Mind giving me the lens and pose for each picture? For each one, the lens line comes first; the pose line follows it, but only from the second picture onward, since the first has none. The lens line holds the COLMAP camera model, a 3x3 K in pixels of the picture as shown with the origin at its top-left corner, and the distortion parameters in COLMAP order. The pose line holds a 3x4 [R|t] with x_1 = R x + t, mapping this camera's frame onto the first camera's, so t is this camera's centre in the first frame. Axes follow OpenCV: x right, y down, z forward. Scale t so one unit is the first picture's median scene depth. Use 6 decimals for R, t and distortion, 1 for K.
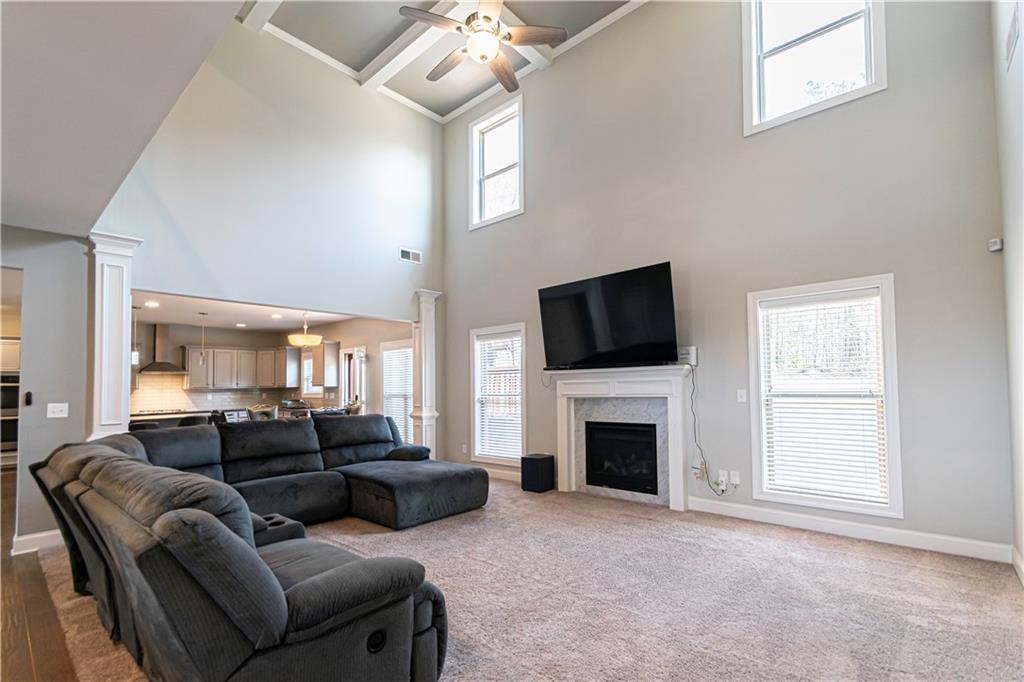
lens RADIAL K [[466.9, 0, 511.1], [0, 466.9, 371.1], [0, 0, 1]] dist [-0.000102, -0.000018]
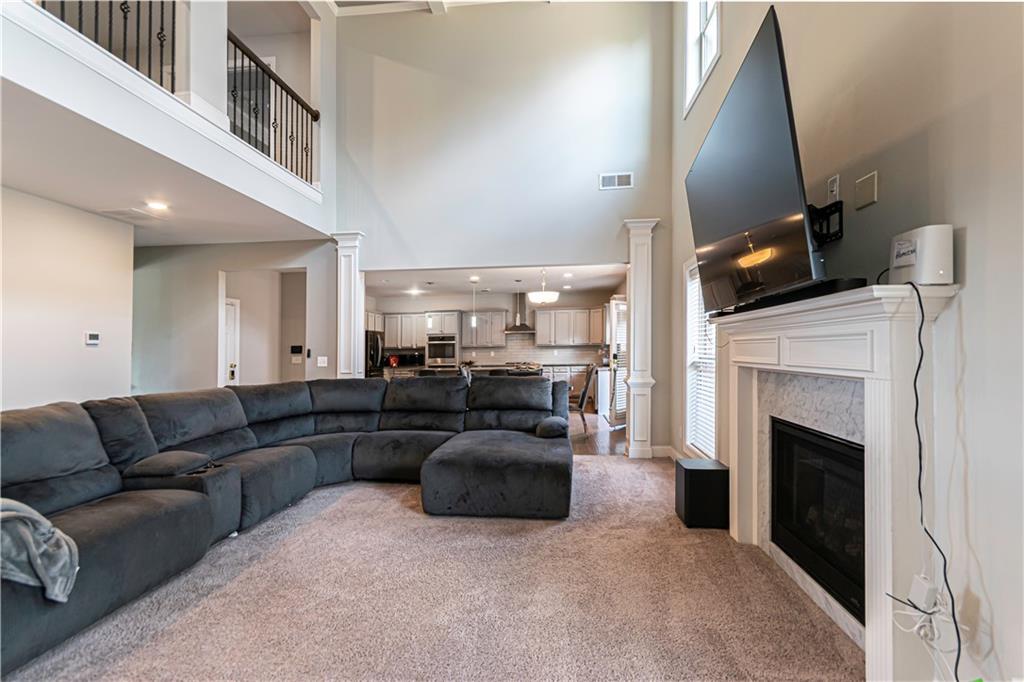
lens RADIAL K [[462.1, 0, 512.0], [0, 462.1, 341.0], [0, 0, 1]] dist [0.001871, 0.000208]
pose [[0.578806, -0.003413, -0.815458, 0.396669], [0.029153, 0.999439, 0.016510, 0.010062], [0.814944, -0.033329, 0.578580, 0.475246]]
